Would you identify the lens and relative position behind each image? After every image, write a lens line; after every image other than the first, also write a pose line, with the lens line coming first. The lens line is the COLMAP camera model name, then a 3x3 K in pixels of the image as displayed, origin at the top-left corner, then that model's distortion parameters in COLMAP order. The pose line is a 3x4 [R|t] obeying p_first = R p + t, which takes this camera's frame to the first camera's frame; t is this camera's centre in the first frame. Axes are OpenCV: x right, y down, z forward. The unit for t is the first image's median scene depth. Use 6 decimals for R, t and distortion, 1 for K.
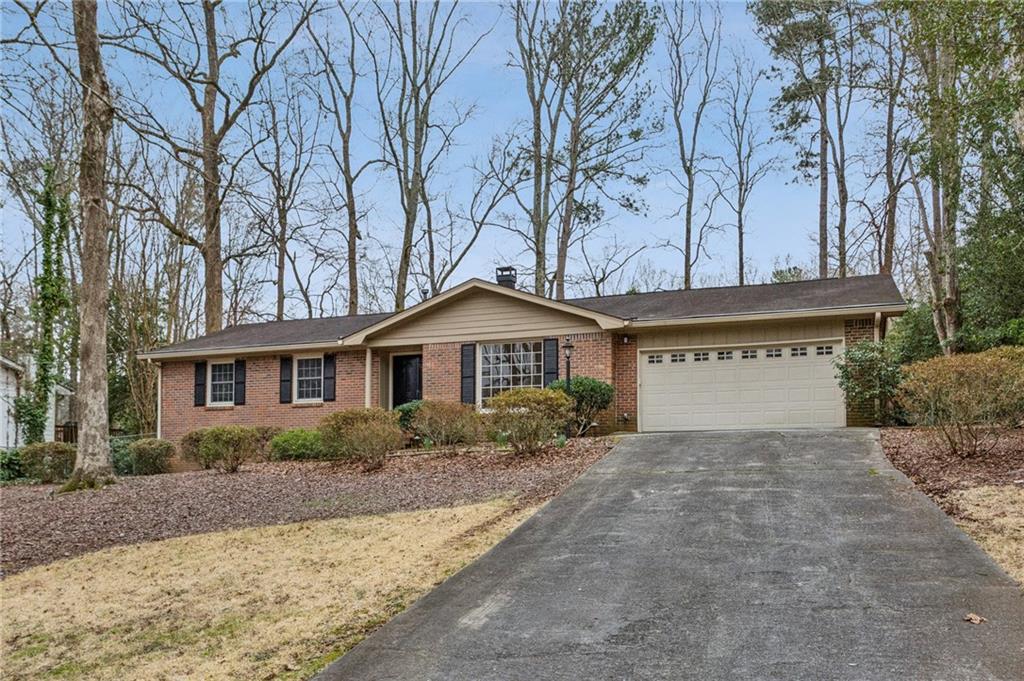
lens RADIAL K [[1094.8, 0, 512.0], [0, 1094.8, 340.5], [0, 0, 1]] dist [-0.017767, -0.026631]
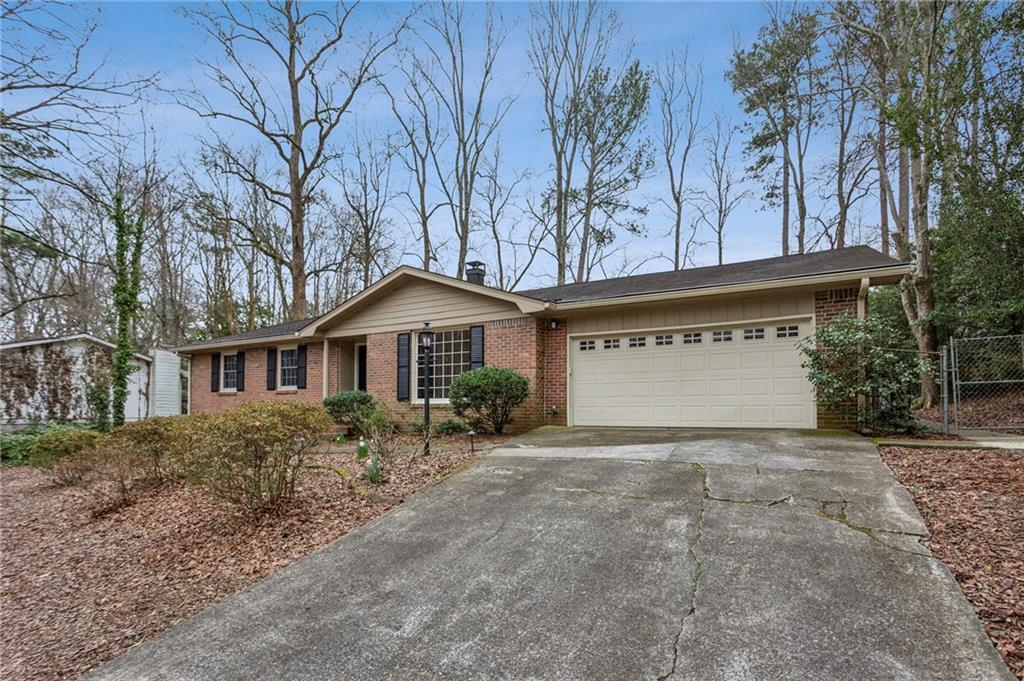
lens RADIAL K [[577.4, 0, 512.8], [0, 577.4, 363.5], [0, 0, 1]] dist [0.003455, 0.001097]
pose [[0.986775, -0.012715, -0.161597, 0.095401], [0.021305, 0.998444, 0.051535, 0.003894], [0.160691, -0.054296, 0.985510, 0.337034]]
